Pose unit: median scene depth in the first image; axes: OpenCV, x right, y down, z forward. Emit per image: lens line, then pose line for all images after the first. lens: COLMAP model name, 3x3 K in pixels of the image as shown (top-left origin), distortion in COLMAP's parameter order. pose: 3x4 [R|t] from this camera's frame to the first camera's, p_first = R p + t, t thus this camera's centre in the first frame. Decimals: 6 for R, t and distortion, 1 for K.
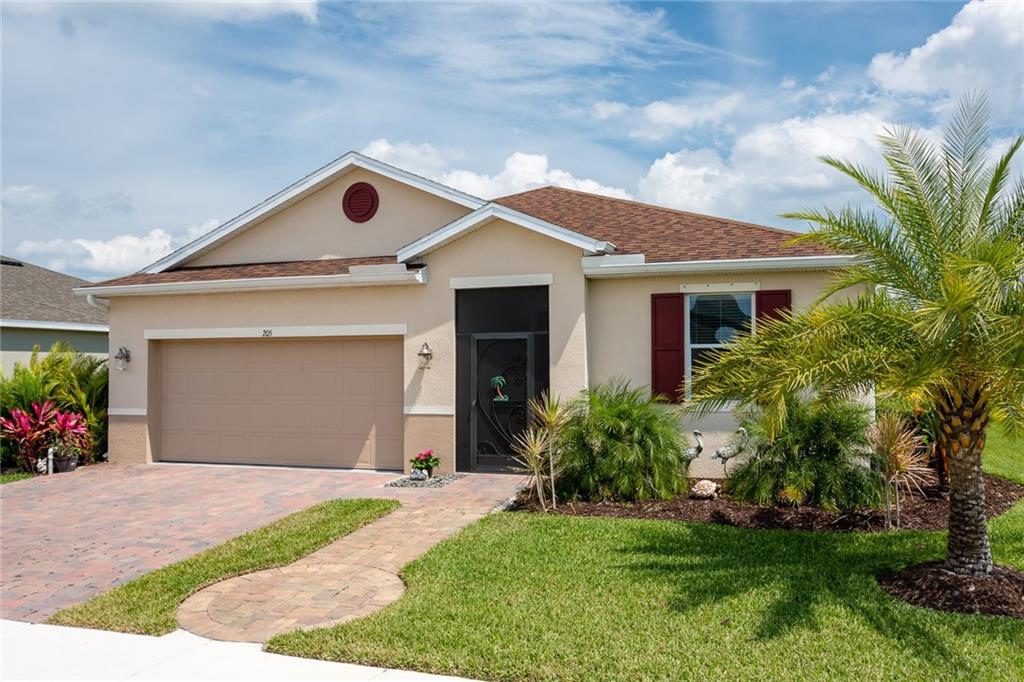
lens RADIAL K [[832.7, 0, 512.0], [0, 832.7, 341.0], [0, 0, 1]] dist [0.004450, 0.002540]
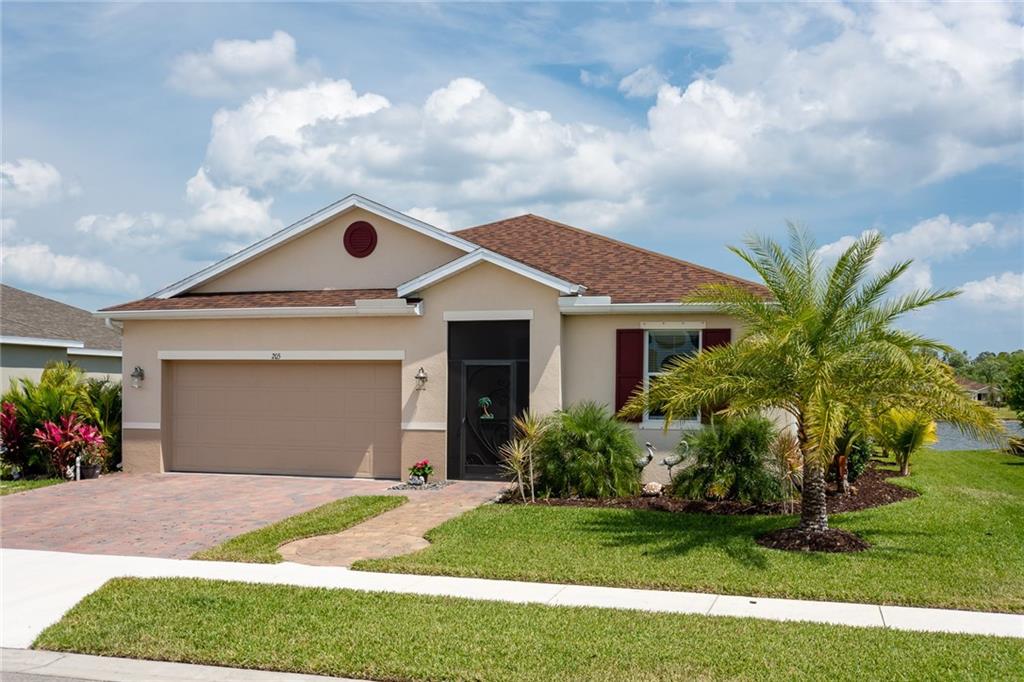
lens RADIAL K [[1062.9, 0, 512.0], [0, 1062.9, 381.7], [0, 0, 1]] dist [-0.001398, -0.002593]
pose [[0.999110, 0.013811, 0.039852, -0.037650], [-0.014756, 0.999614, 0.023527, -0.014723], [-0.039511, -0.024094, 0.998929, -0.475797]]
